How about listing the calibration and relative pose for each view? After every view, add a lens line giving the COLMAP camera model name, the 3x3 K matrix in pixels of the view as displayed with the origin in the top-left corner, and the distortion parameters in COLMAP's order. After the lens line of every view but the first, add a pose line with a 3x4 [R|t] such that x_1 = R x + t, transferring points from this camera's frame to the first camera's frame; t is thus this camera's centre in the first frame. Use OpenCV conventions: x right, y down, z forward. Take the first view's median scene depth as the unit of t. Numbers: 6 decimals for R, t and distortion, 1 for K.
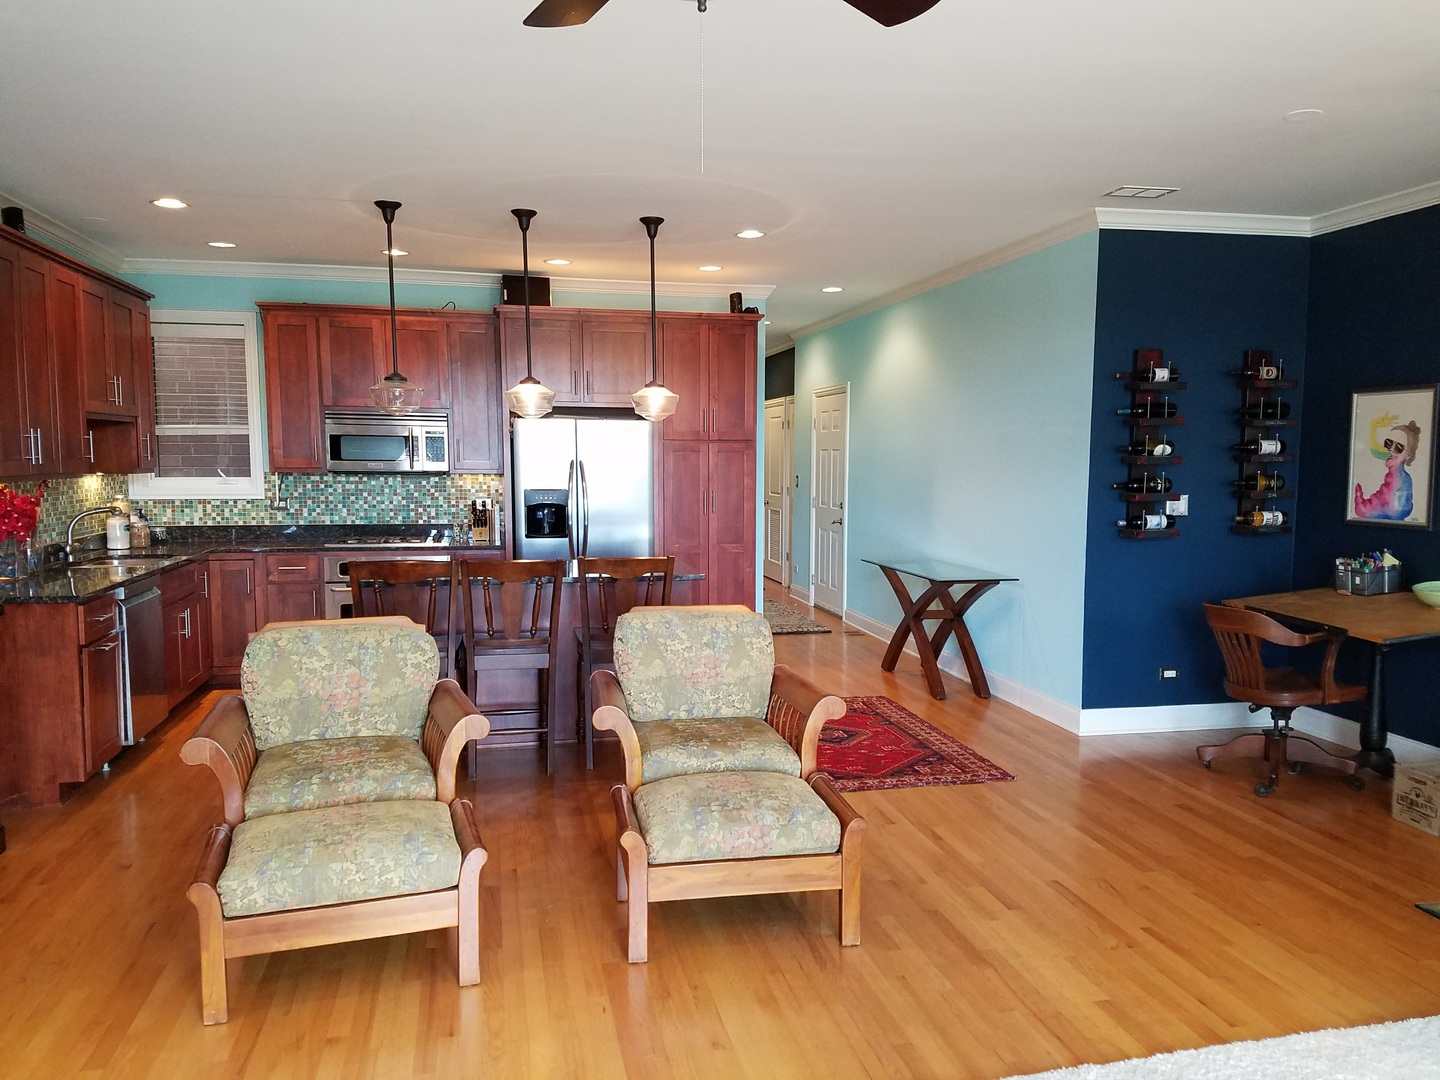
lens RADIAL K [[1083.8, 0, 721.7], [0, 1083.8, 601.0], [0, 0, 1]] dist [0.189776, -0.267250]
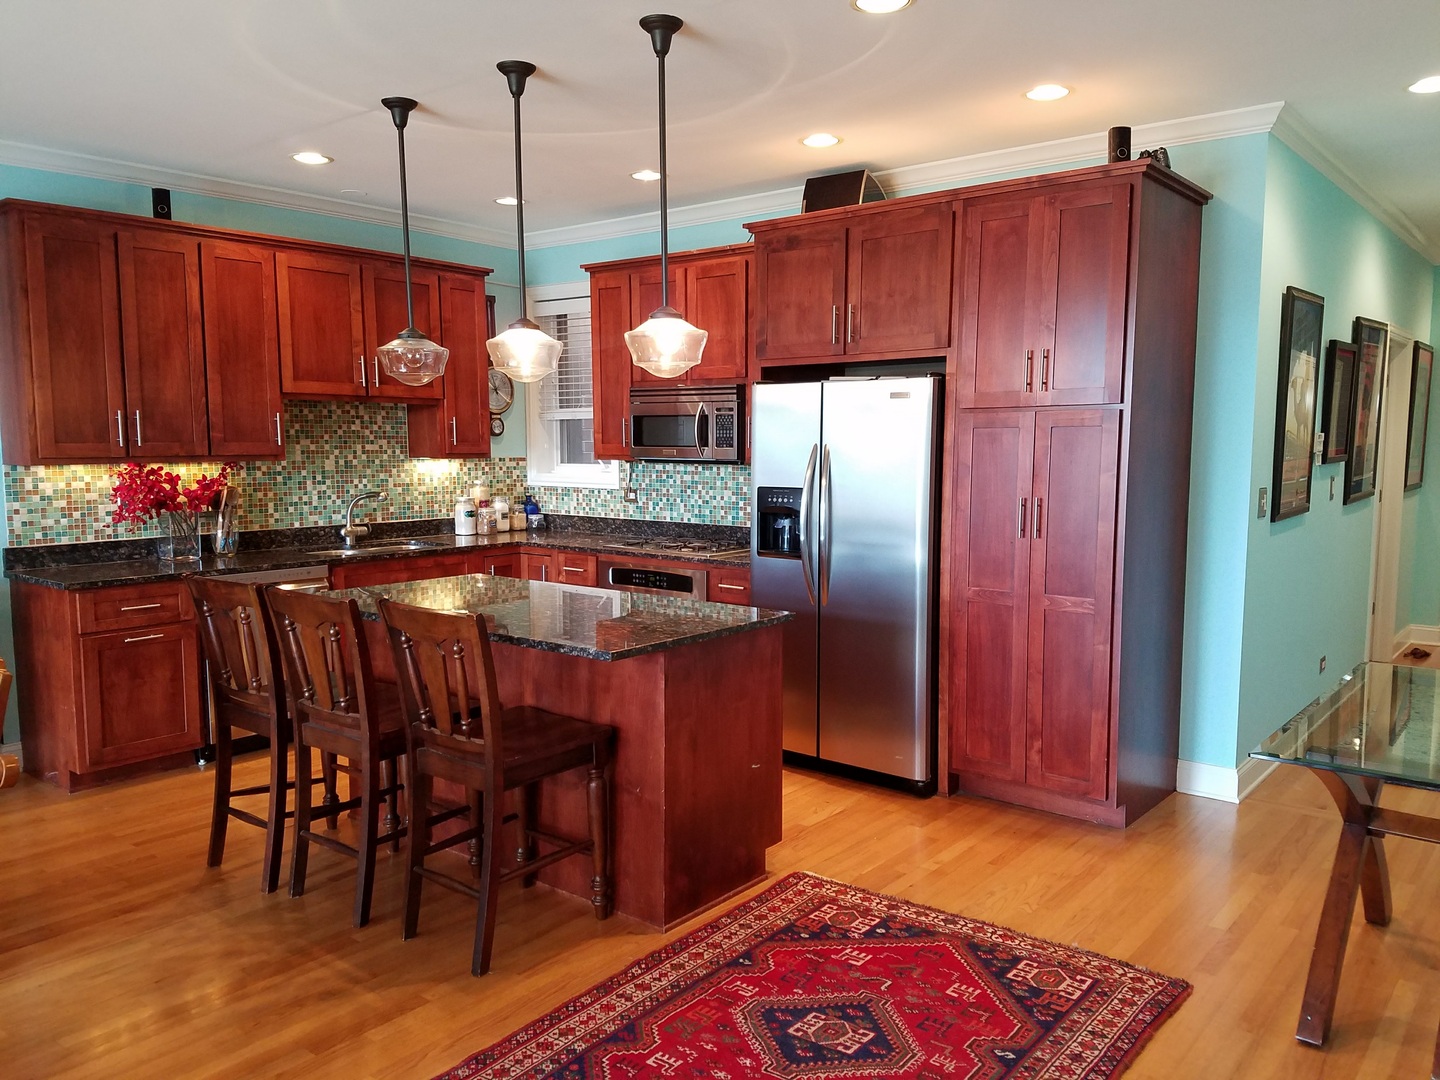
lens RADIAL K [[1083.8, 0, 721.7], [0, 1083.8, 601.0], [0, 0, 1]] dist [0.189776, -0.267250]
pose [[0.629997, 0.116671, -0.767783, 0.379109], [-0.099917, 0.992611, 0.068850, -0.082993], [0.770143, 0.033339, 0.636999, 0.592200]]
